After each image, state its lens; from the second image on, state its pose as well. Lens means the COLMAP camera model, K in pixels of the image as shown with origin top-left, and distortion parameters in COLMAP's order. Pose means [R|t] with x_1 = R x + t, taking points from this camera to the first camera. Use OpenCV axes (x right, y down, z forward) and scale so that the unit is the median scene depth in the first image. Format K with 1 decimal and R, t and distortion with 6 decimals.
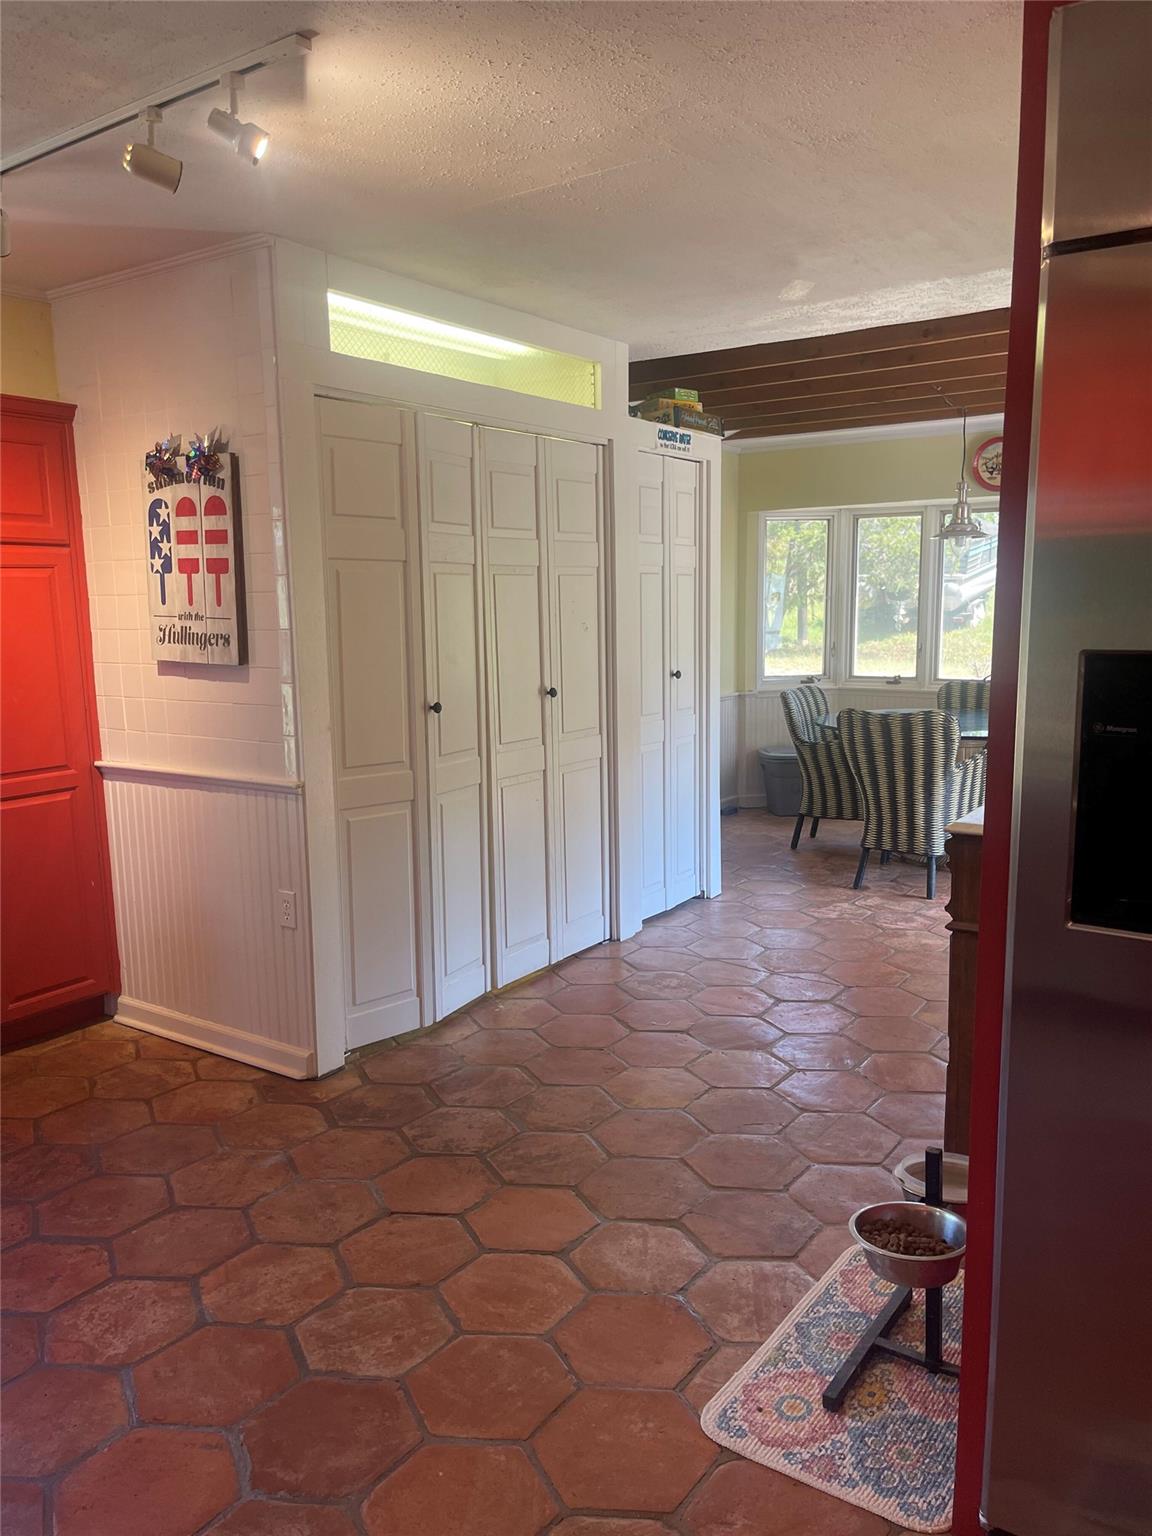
lens RADIAL K [[1168.8, 0, 572.3], [0, 1168.8, 771.2], [0, 0, 1]] dist [0.048548, -0.059330]
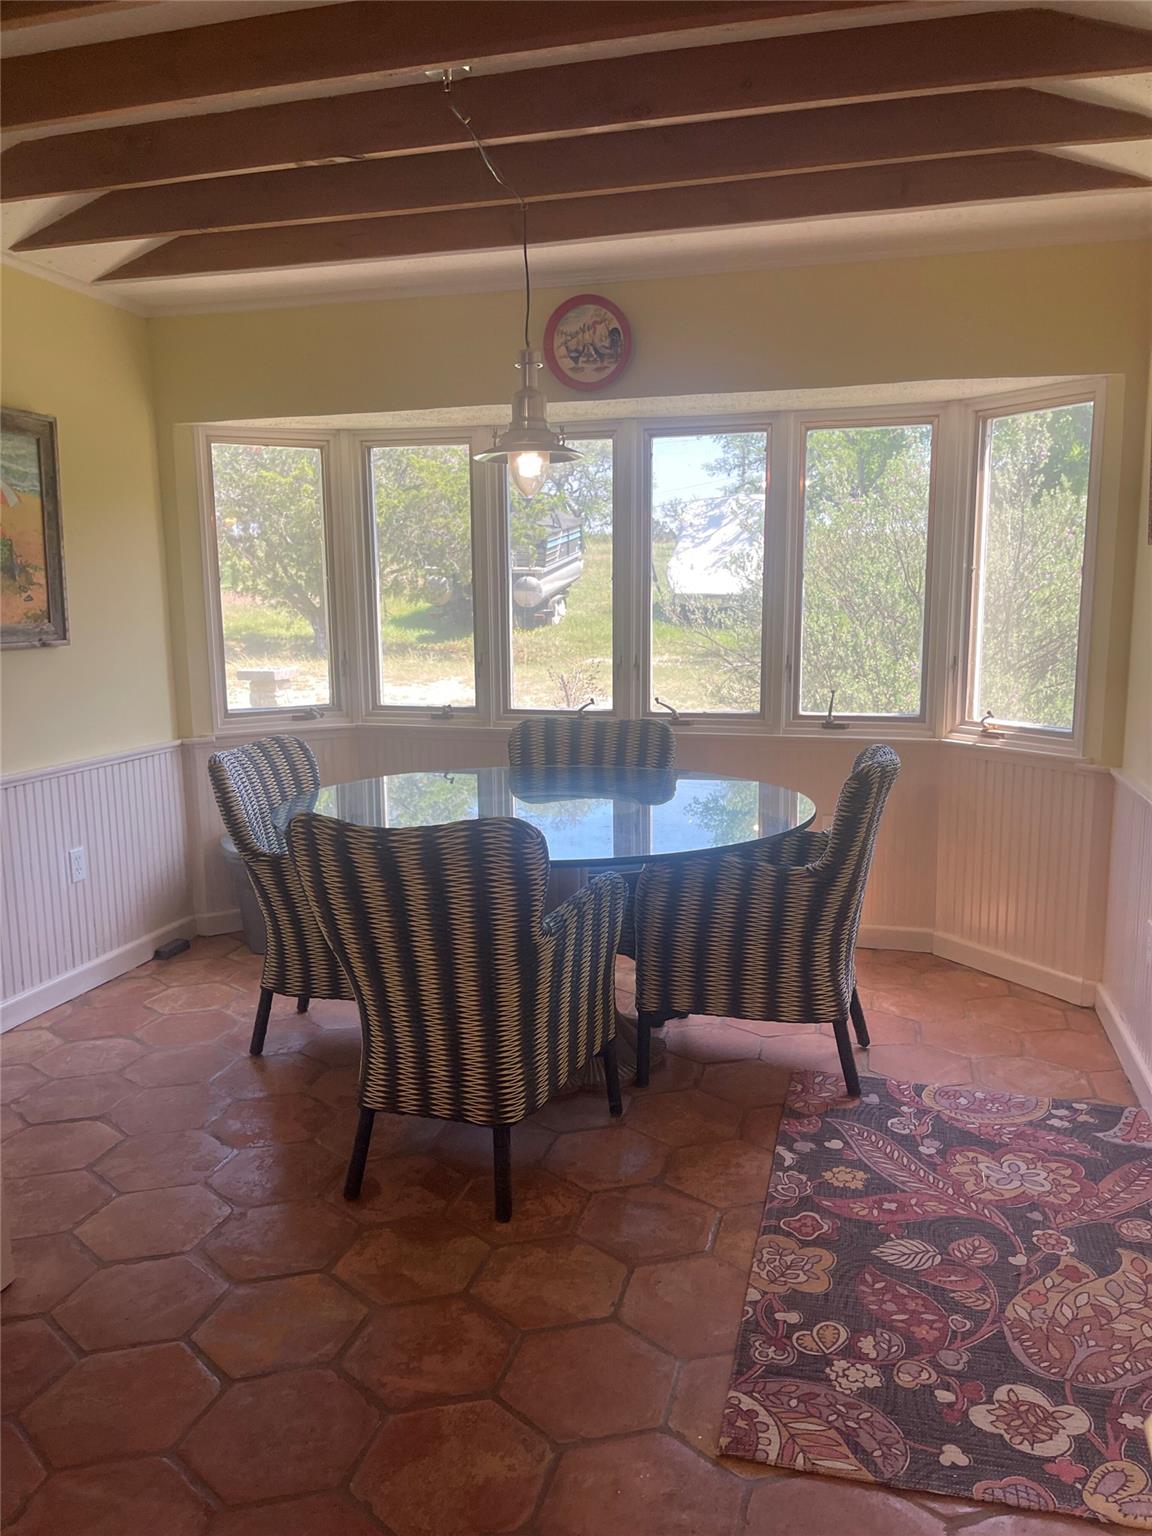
lens RADIAL K [[1169.1, 0, 575.3], [0, 1169.1, 780.8], [0, 0, 1]] dist [0.055593, -0.058144]
pose [[0.941275, -0.050801, 0.333797, 0.184369], [0.047550, 0.998708, 0.017908, -0.068789], [-0.334276, -0.000984, 0.942475, 0.550824]]
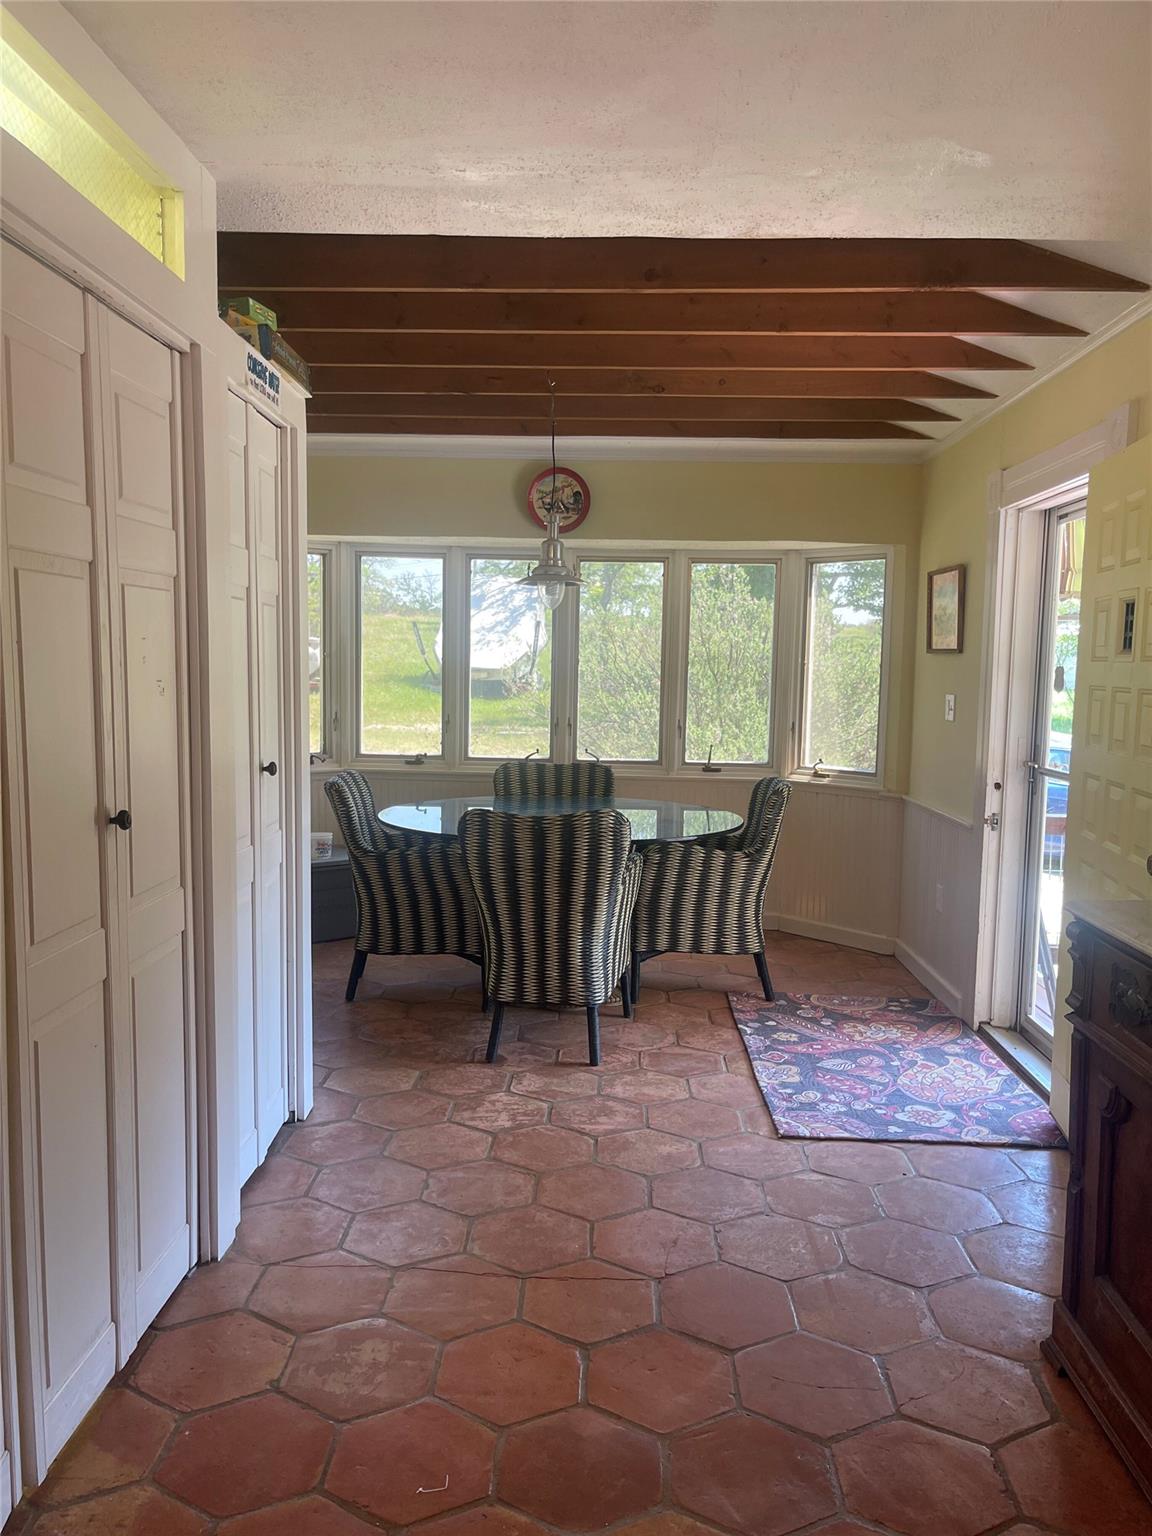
lens RADIAL K [[1168.8, 0, 572.3], [0, 1168.8, 771.2], [0, 0, 1]] dist [0.048548, -0.059330]
pose [[0.838023, -0.022794, 0.545159, -0.100528], [0.052202, 0.997893, -0.038521, -0.046271], [-0.543132, 0.060740, 0.837447, 0.380002]]
